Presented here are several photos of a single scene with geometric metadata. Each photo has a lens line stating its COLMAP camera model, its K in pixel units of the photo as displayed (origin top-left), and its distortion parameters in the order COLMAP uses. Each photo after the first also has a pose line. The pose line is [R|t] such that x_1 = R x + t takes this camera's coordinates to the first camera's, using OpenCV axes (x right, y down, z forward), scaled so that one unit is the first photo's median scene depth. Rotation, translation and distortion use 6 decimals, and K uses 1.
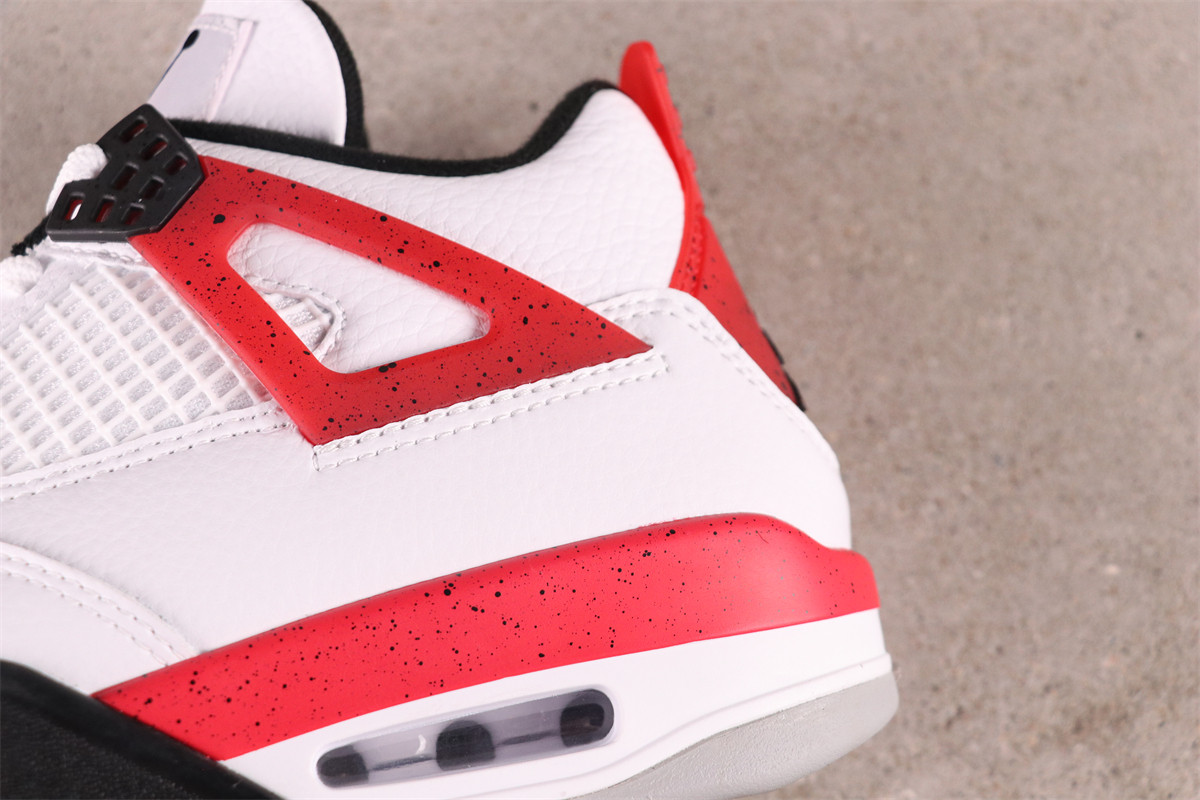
lens RADIAL K [[1949.2, 0, 600.6], [0, 1949.2, 399.6], [0, 0, 1]] dist [0.008085, 0.000000]
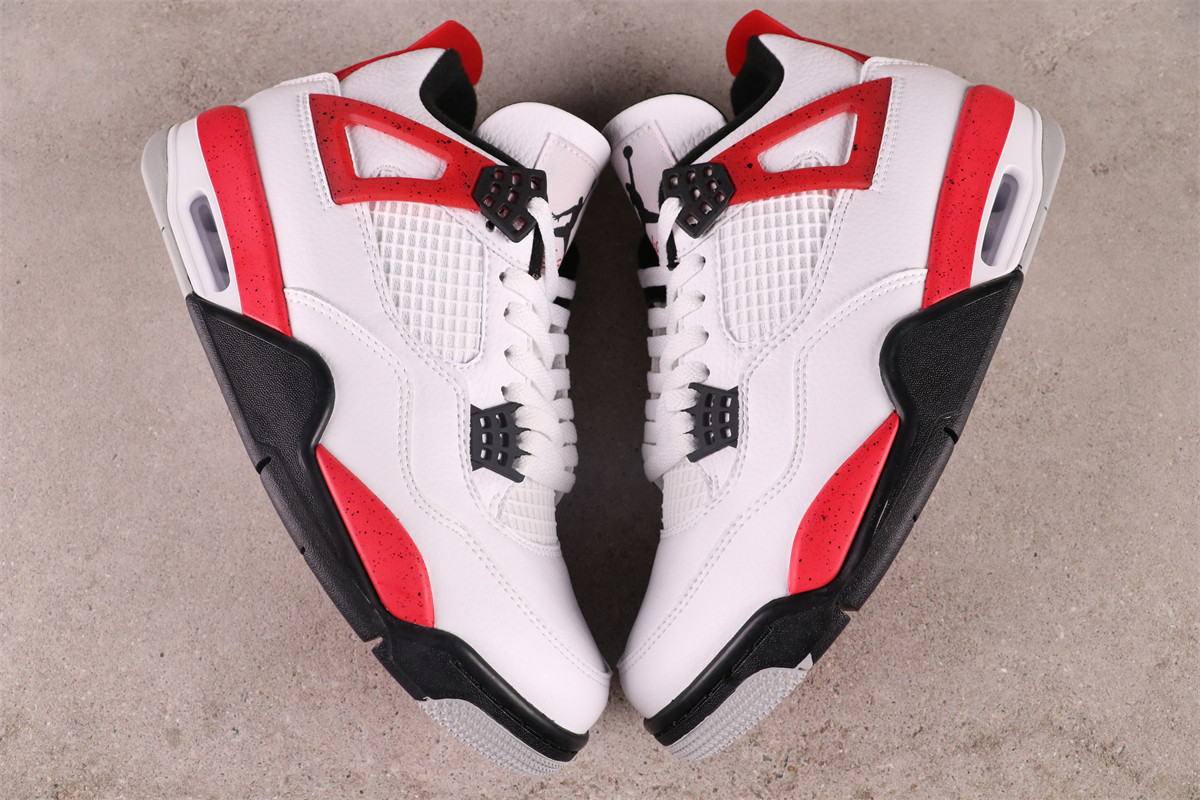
lens RADIAL K [[995.9, 0, 598.3], [0, 995.9, 399.2], [0, 0, 1]] dist [-0.010154, -0.005364]
pose [[0.976673, 0.089255, -0.195302, 0.019784], [-0.113627, 0.986568, -0.117359, -0.021648], [0.182204, 0.136812, 0.973696, -0.129859]]
